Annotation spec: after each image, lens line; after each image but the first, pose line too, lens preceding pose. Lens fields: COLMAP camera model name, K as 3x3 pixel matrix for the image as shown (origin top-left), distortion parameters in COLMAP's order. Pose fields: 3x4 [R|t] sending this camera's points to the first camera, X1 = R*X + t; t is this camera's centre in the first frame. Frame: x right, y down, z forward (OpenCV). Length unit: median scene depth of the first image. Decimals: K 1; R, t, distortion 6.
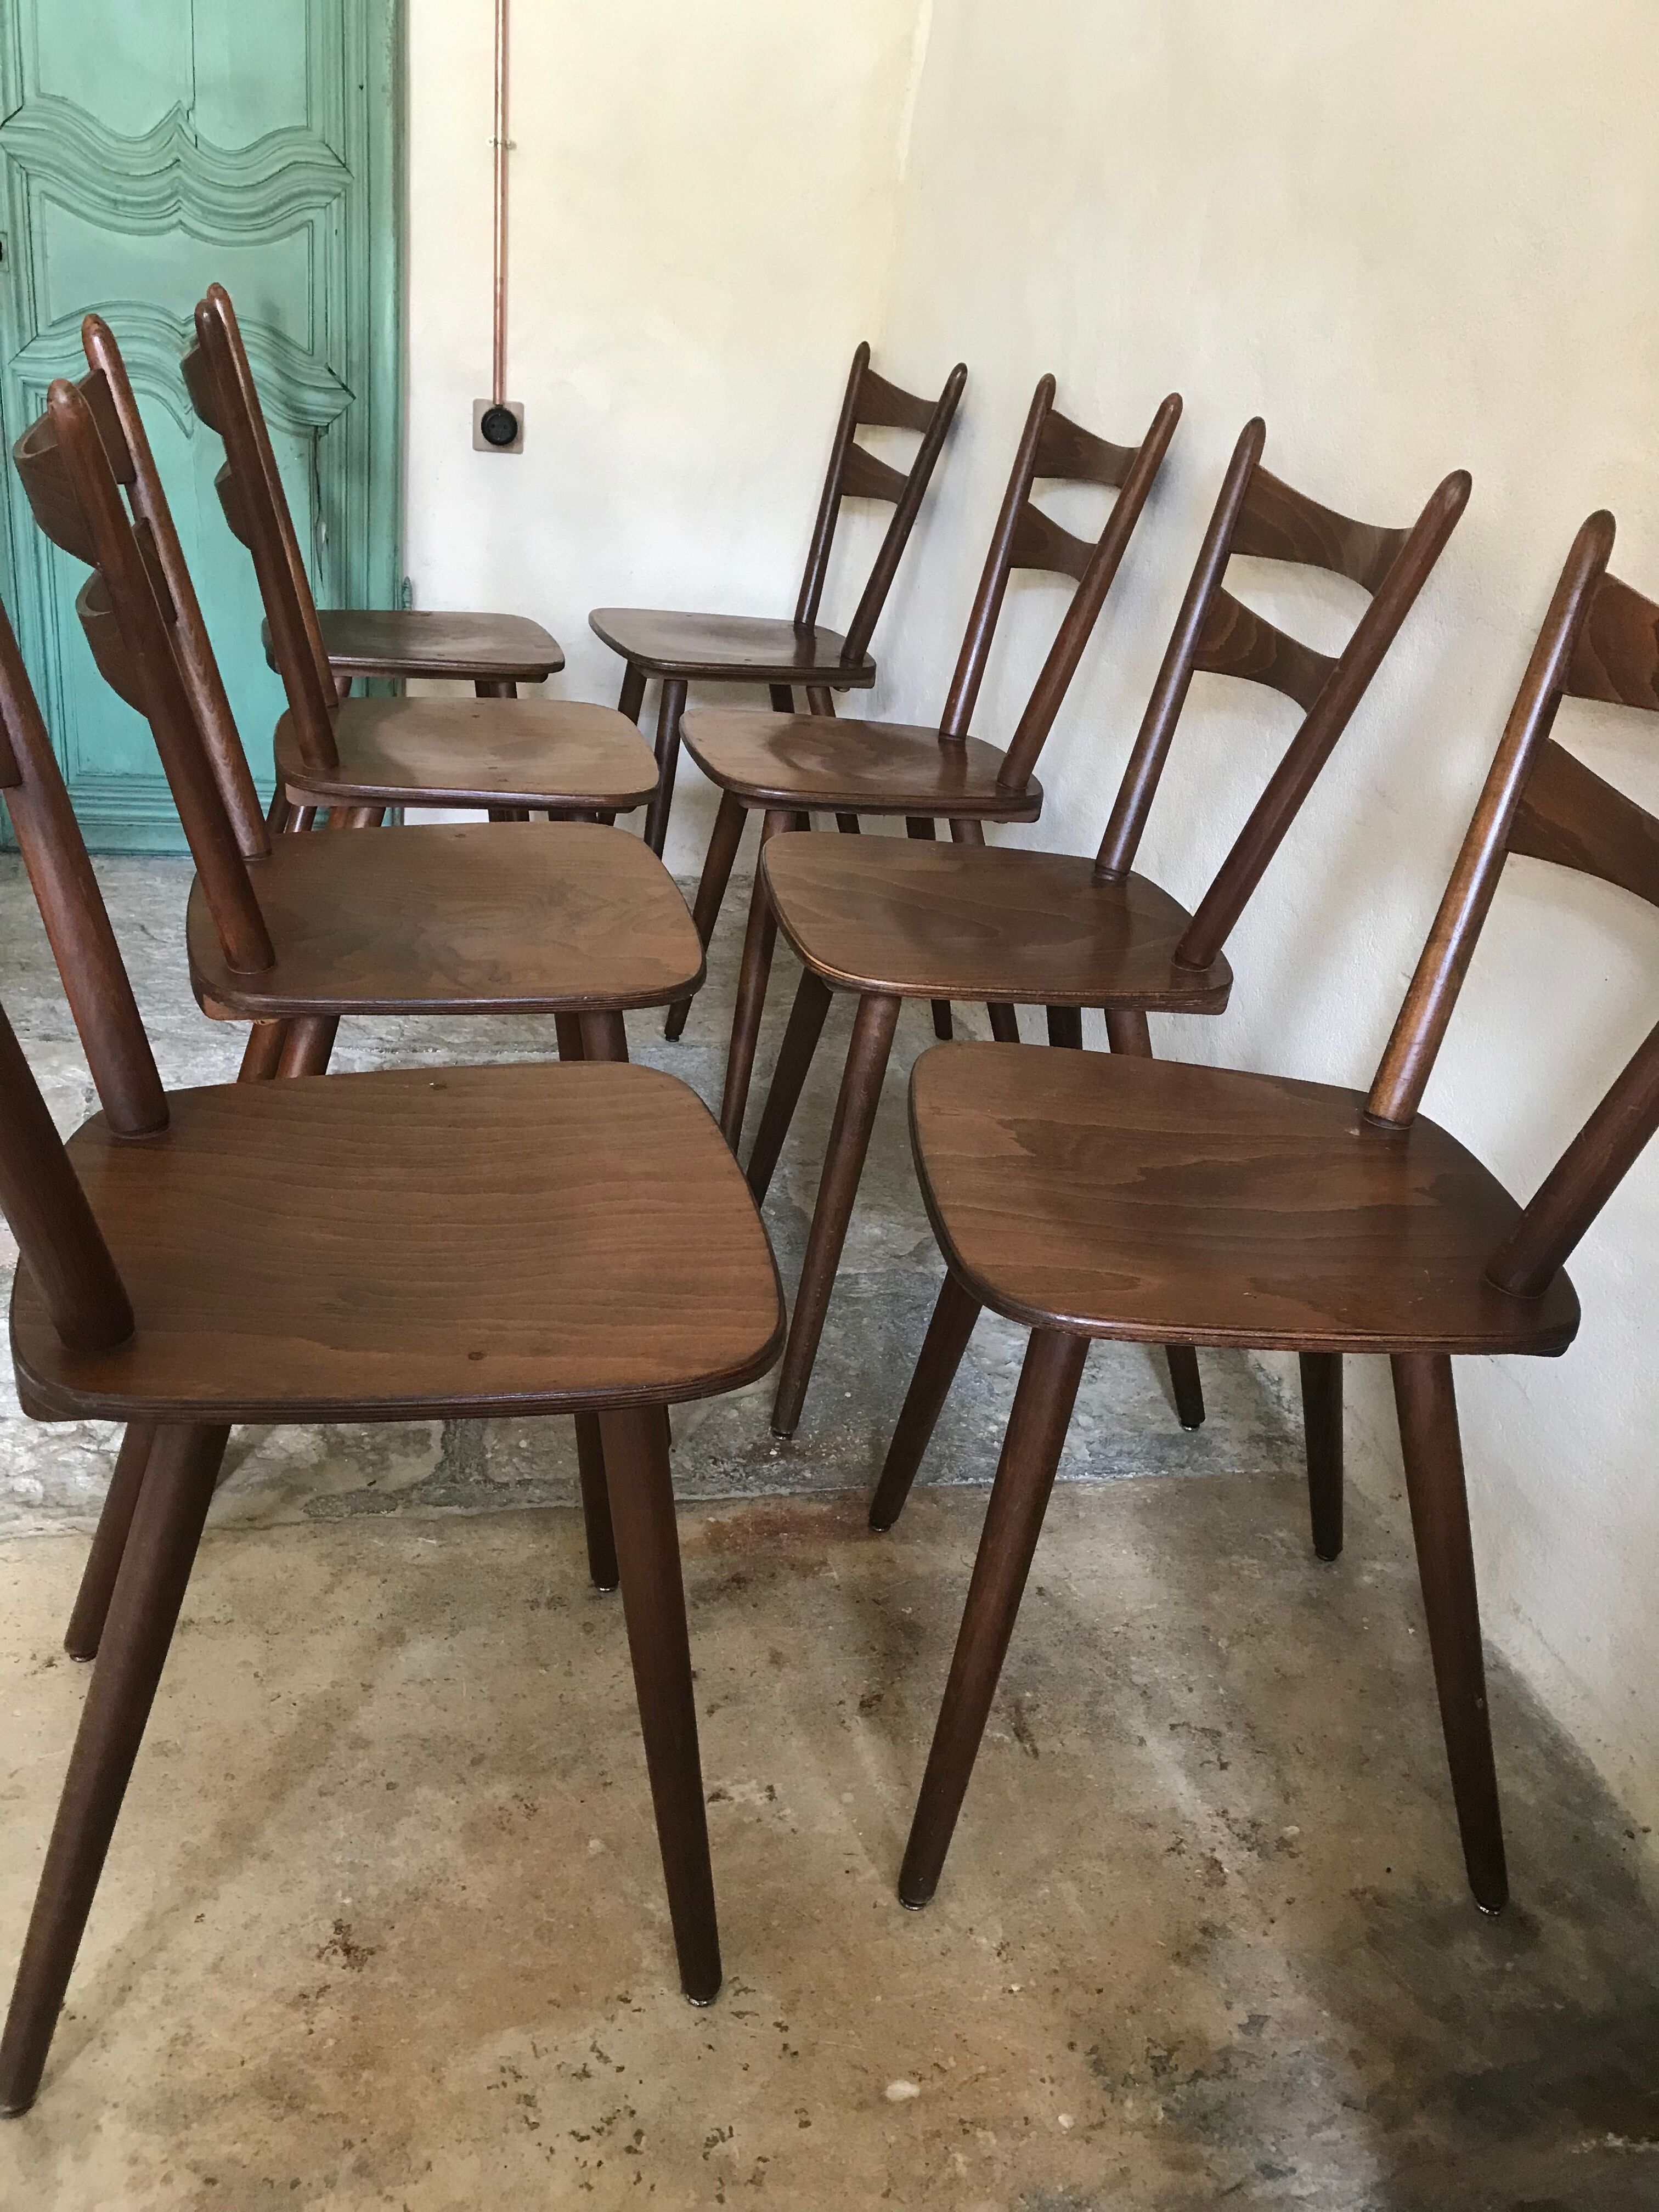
lens RADIAL K [[1802.9, 0, 829.1], [0, 1802.9, 1092.1], [0, 0, 1]] dist [0.018467, -0.004171]
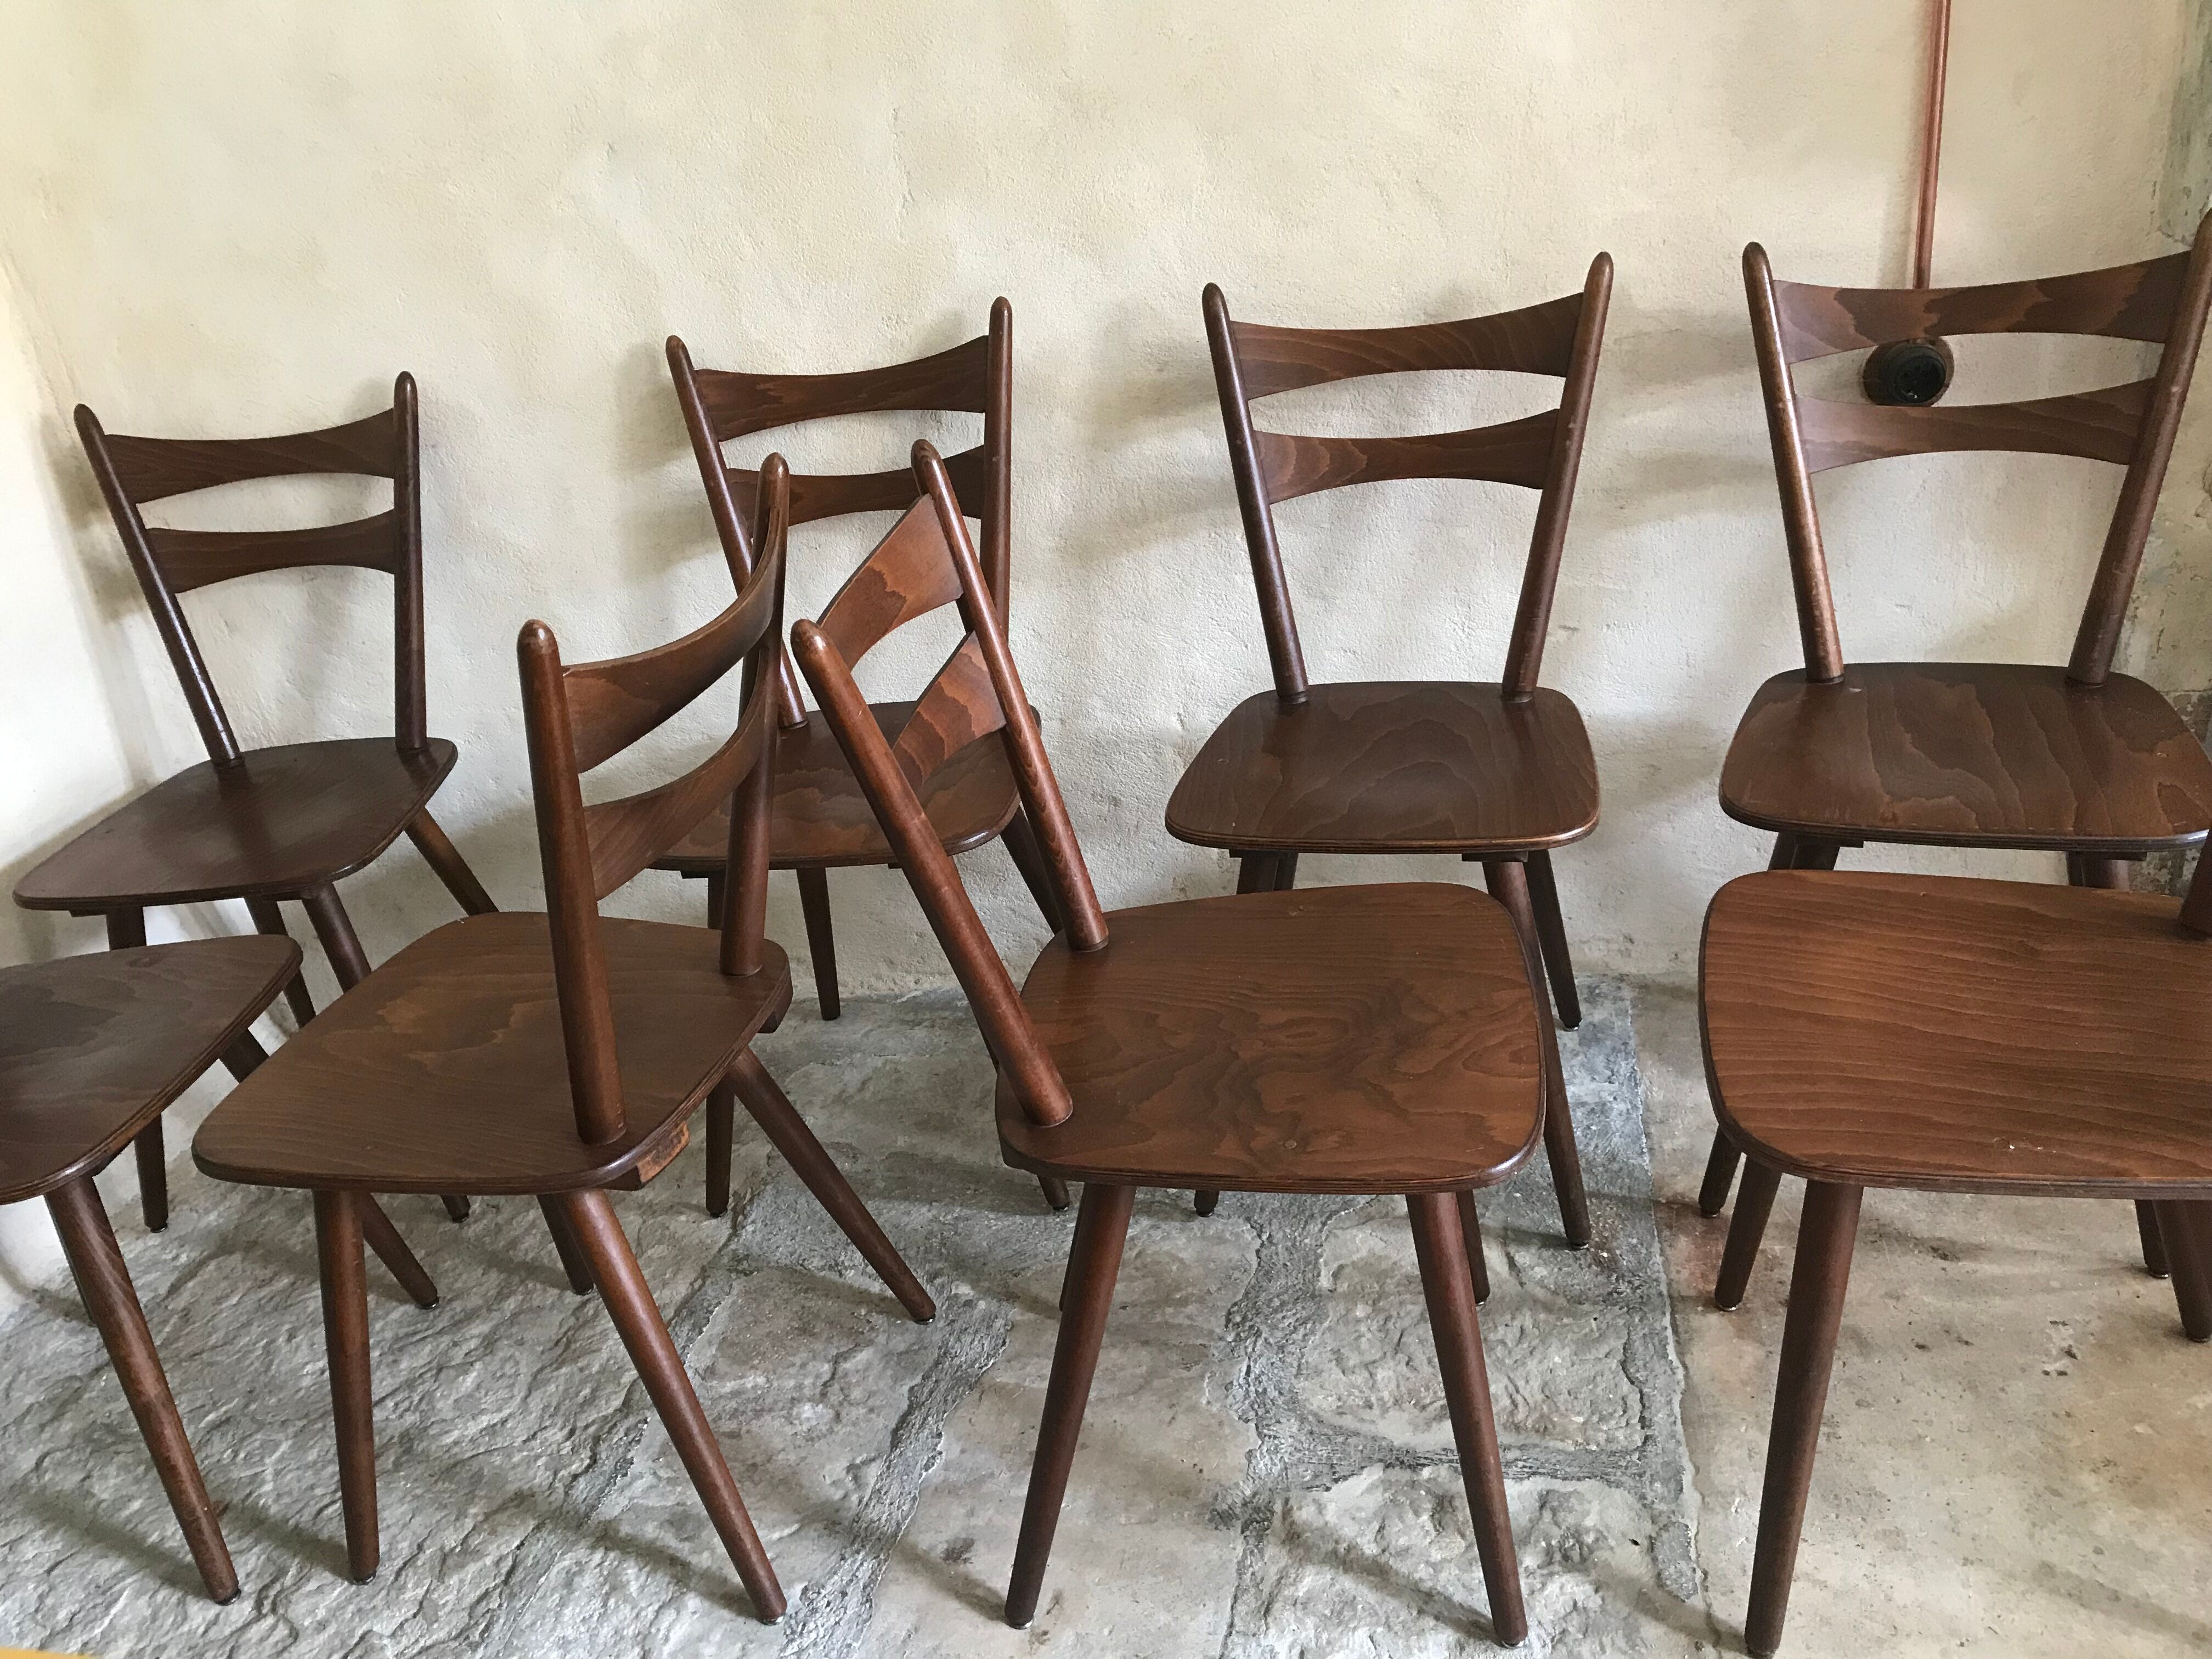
lens RADIAL K [[1812.8, 0, 1103.0], [0, 1812.8, 827.6], [0, 0, 1]] dist [-0.011924, 0.056042]
pose [[0.377105, -0.529600, 0.759813, -1.092834], [0.522701, 0.798941, 0.297450, -0.637187], [-0.764575, 0.284985, 0.578107, 0.681788]]
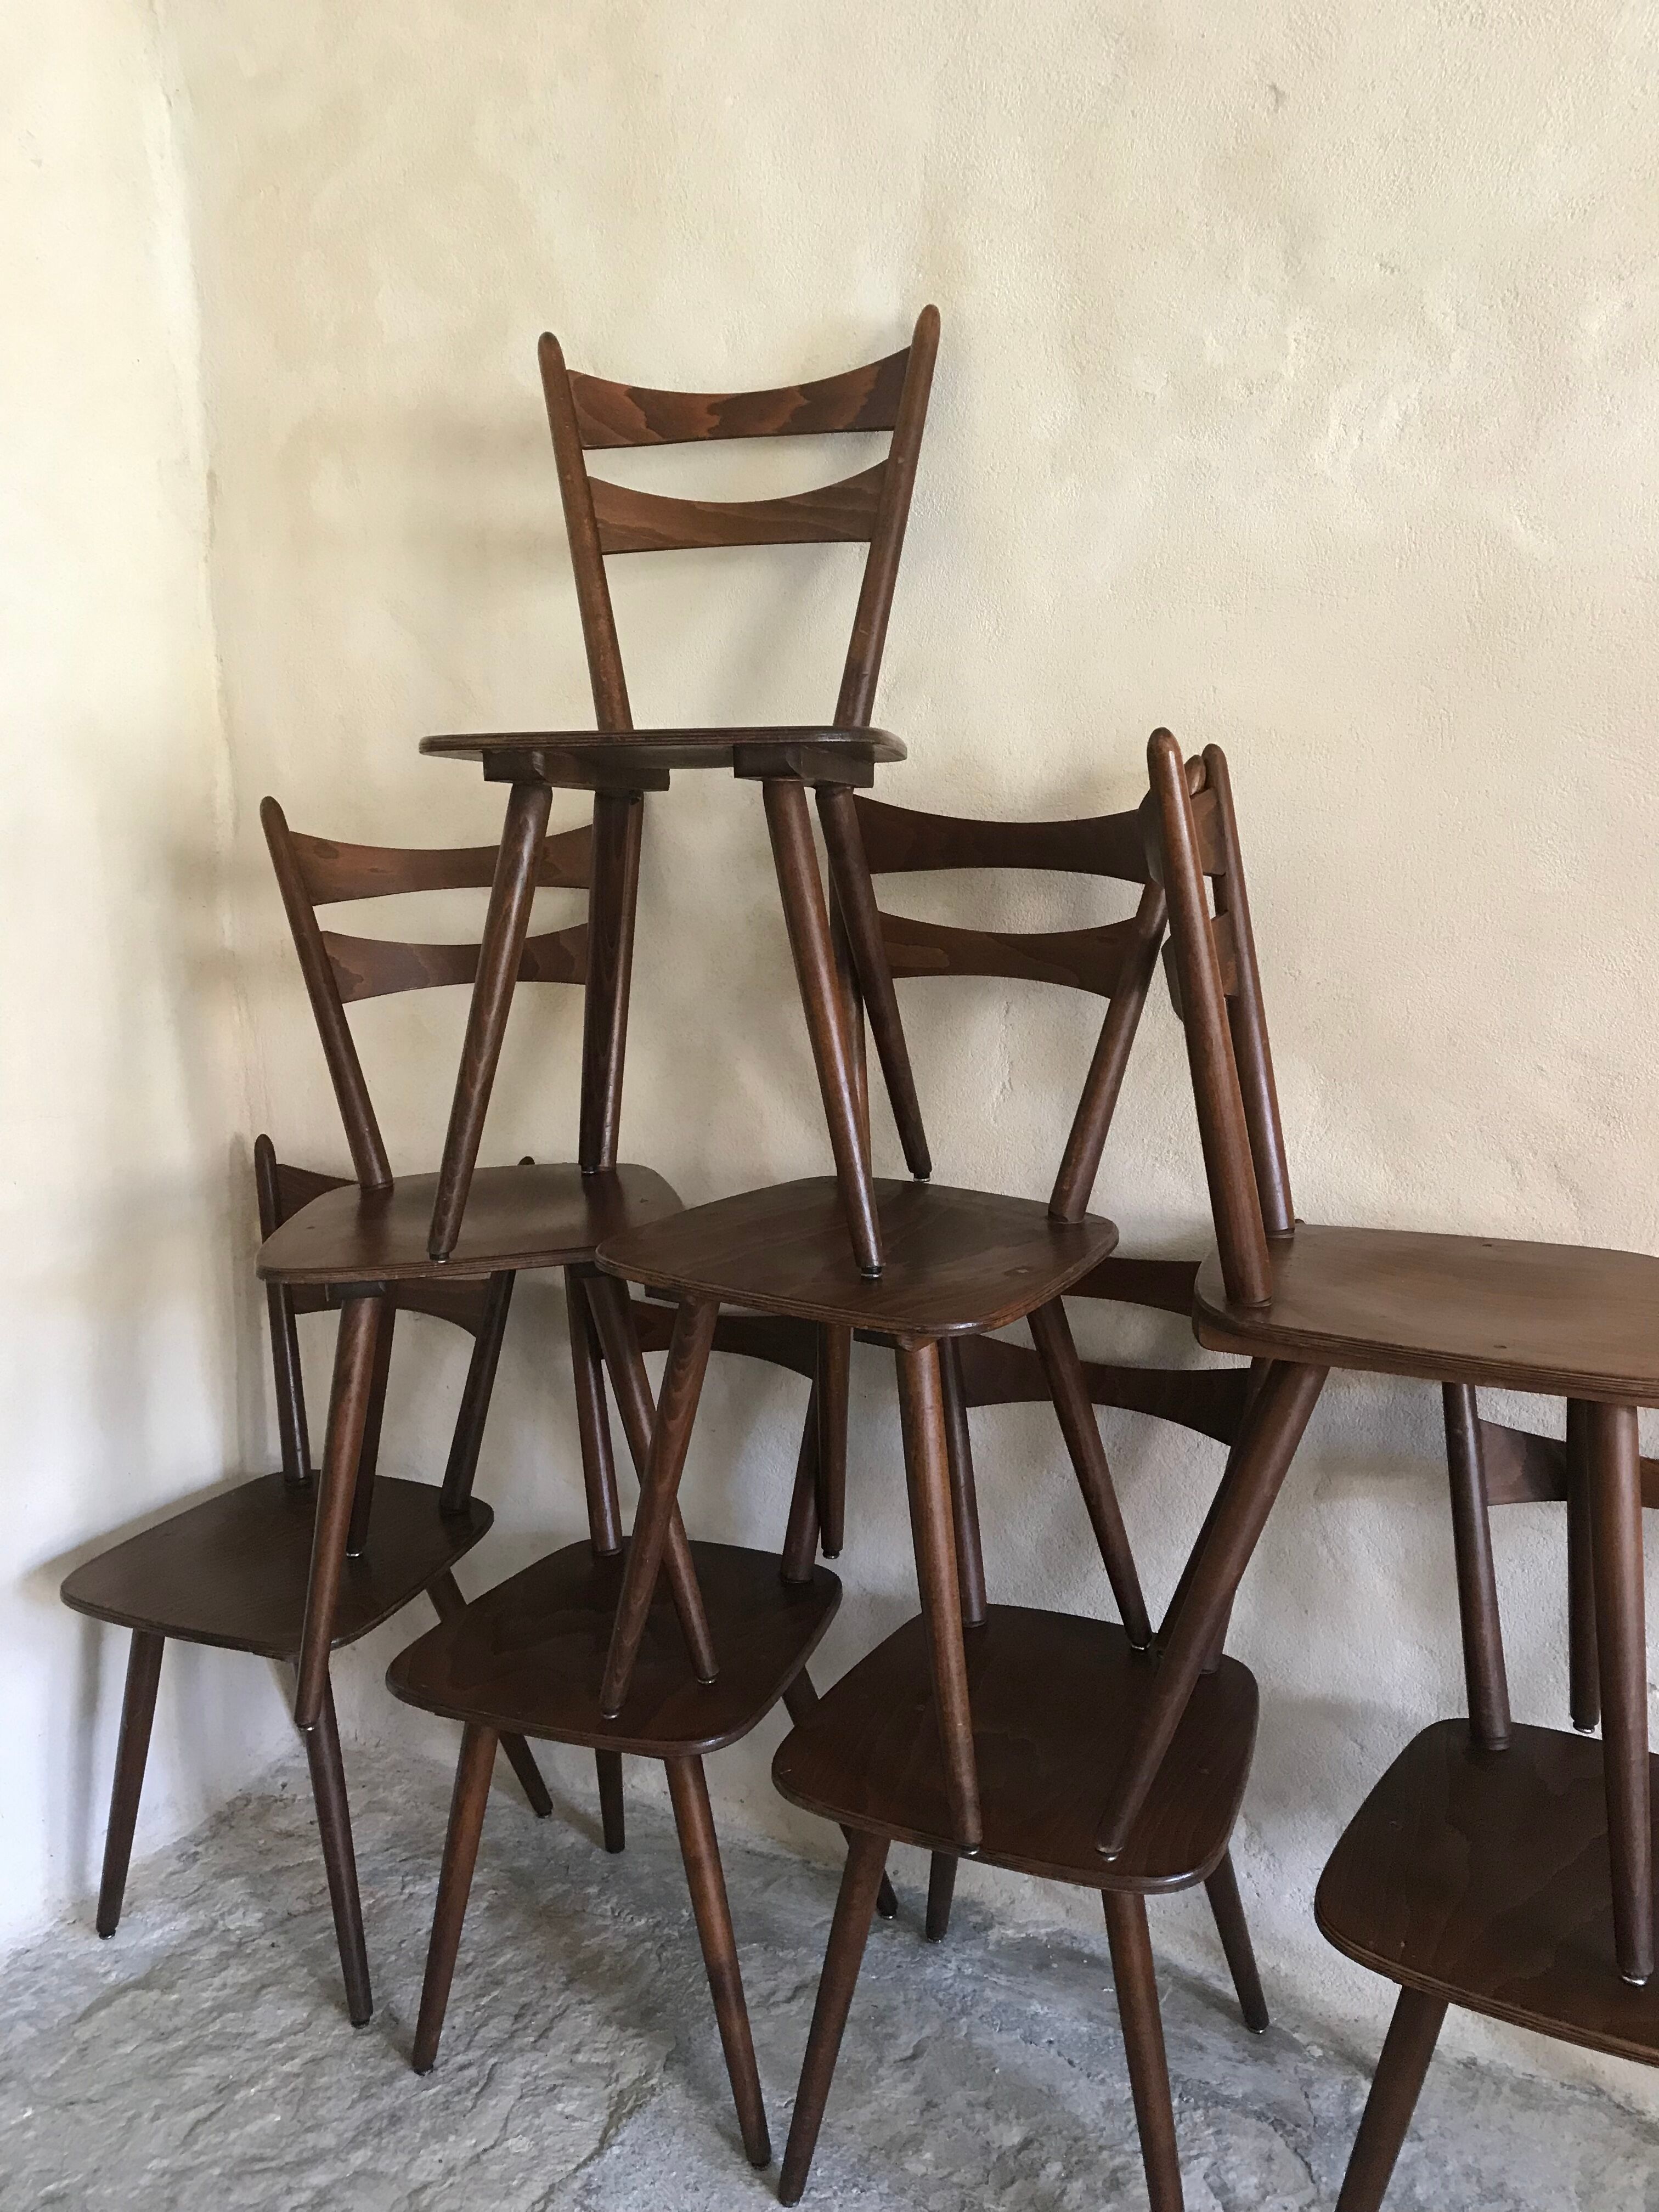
lens RADIAL K [[1802.9, 0, 829.1], [0, 1802.9, 1092.1], [0, 0, 1]] dist [0.018467, -0.004171]
pose [[0.668312, -0.268180, 0.693857, -0.847133], [0.394414, 0.918597, -0.024850, -0.711494], [-0.630711, 0.290274, 0.719684, 0.557277]]
